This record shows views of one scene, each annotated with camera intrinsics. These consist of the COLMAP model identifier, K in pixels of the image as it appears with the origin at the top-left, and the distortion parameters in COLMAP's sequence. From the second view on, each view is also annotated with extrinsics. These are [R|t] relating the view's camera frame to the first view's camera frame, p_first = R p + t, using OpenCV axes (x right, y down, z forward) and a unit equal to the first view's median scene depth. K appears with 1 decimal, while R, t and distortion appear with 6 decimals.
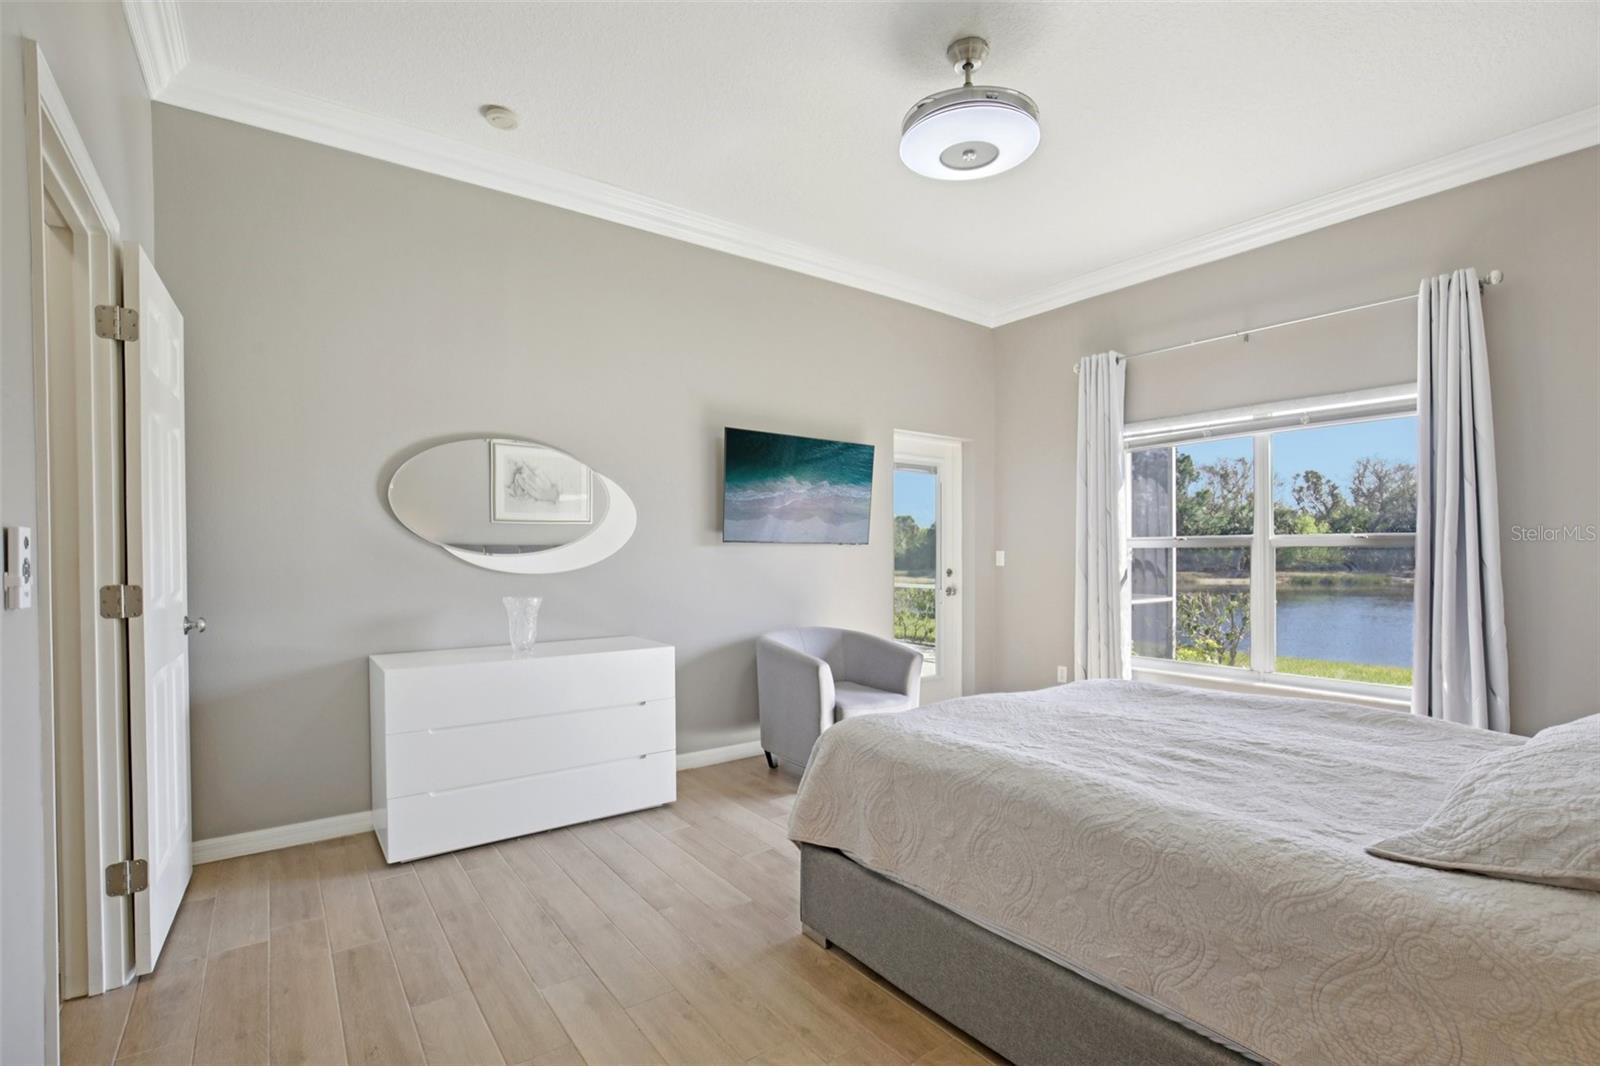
lens RADIAL K [[731.7, 0, 795.9], [0, 731.7, 549.5], [0, 0, 1]] dist [-0.036395, 0.009367]
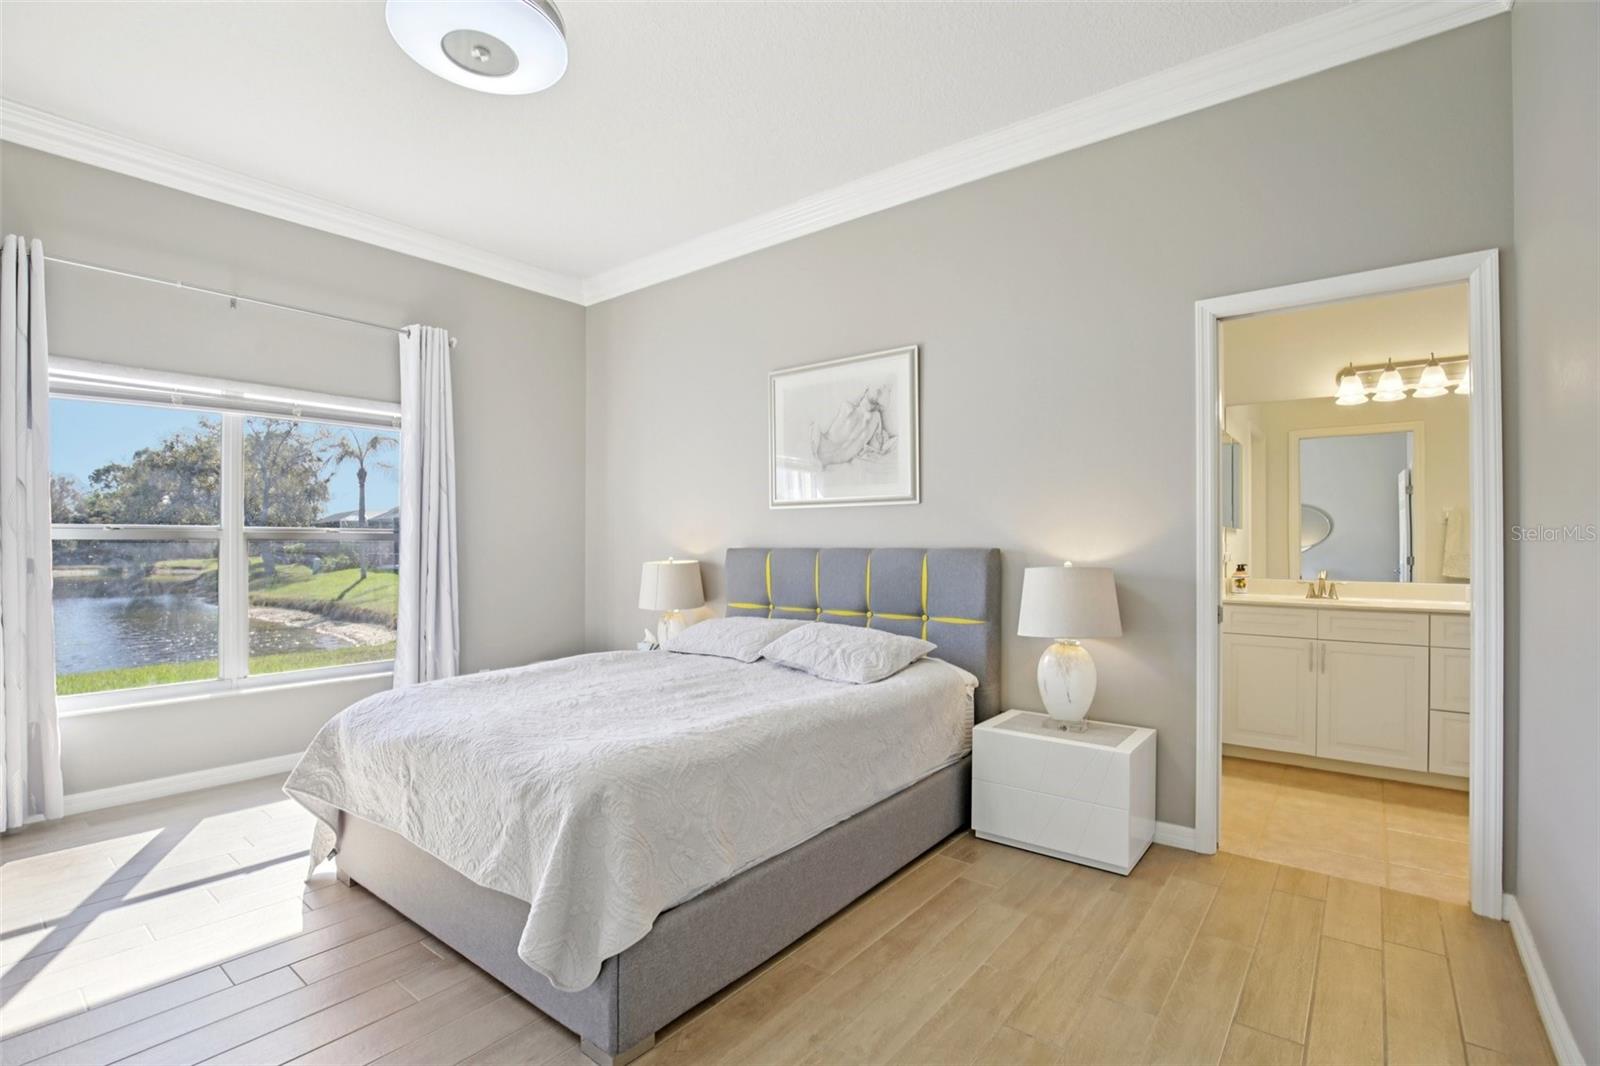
lens RADIAL K [[736.7, 0, 800.0], [0, 736.7, 533.0], [0, 0, 1]] dist [-0.027308, 0.000601]
pose [[-0.255905, 0.014736, 0.966590, -0.456002], [-0.000468, 0.999882, -0.015368, 0.001970], [-0.966702, -0.004385, -0.255868, 0.620368]]
